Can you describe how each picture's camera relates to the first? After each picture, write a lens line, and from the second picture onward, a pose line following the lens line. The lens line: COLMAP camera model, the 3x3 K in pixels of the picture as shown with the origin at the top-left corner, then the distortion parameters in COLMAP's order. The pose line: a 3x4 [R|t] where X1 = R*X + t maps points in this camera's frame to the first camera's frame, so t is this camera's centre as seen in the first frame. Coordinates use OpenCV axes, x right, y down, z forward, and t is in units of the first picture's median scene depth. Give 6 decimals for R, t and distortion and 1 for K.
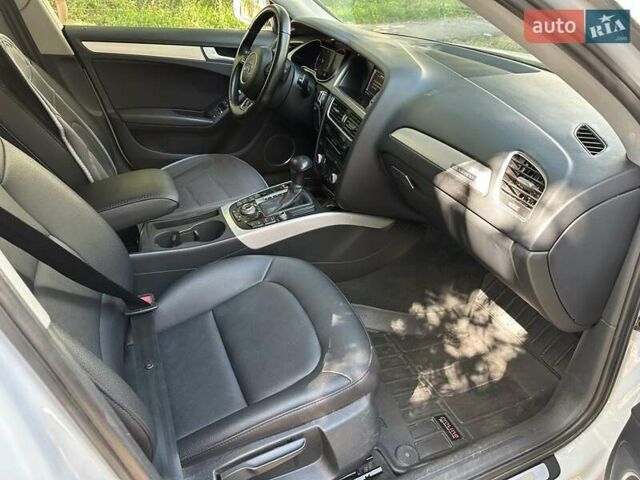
lens RADIAL K [[455.2, 0, 320.0], [0, 455.2, 240.0], [0, 0, 1]] dist [0.098098, -0.197459]
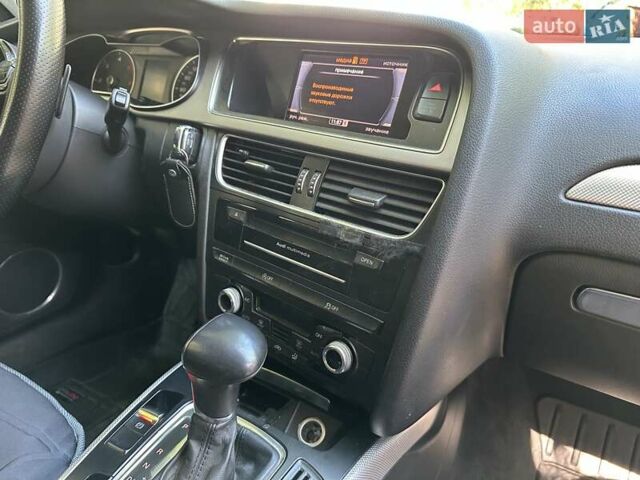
lens RADIAL K [[459.9, 0, 320.5], [0, 459.9, 233.4], [0, 0, 1]] dist [0.004320, -0.043911]
pose [[0.816274, -0.224860, 0.532104, -0.121892], [0.299848, 0.952248, -0.057575, -0.185925], [-0.493749, 0.206547, 0.844719, 0.647919]]
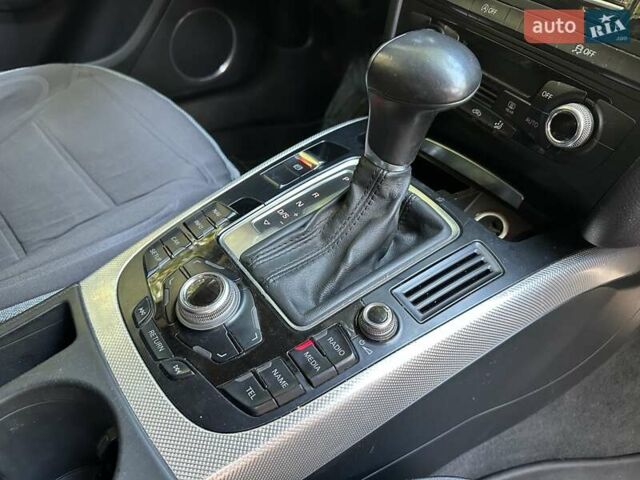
lens RADIAL K [[455.2, 0, 320.0], [0, 455.2, 240.0], [0, 0, 1]] dist [0.098098, -0.197459]
pose [[0.973069, -0.139129, 0.183790, -0.130291], [0.101858, 0.974770, 0.198616, -0.125452], [-0.206787, -0.174547, 0.962690, 0.721801]]
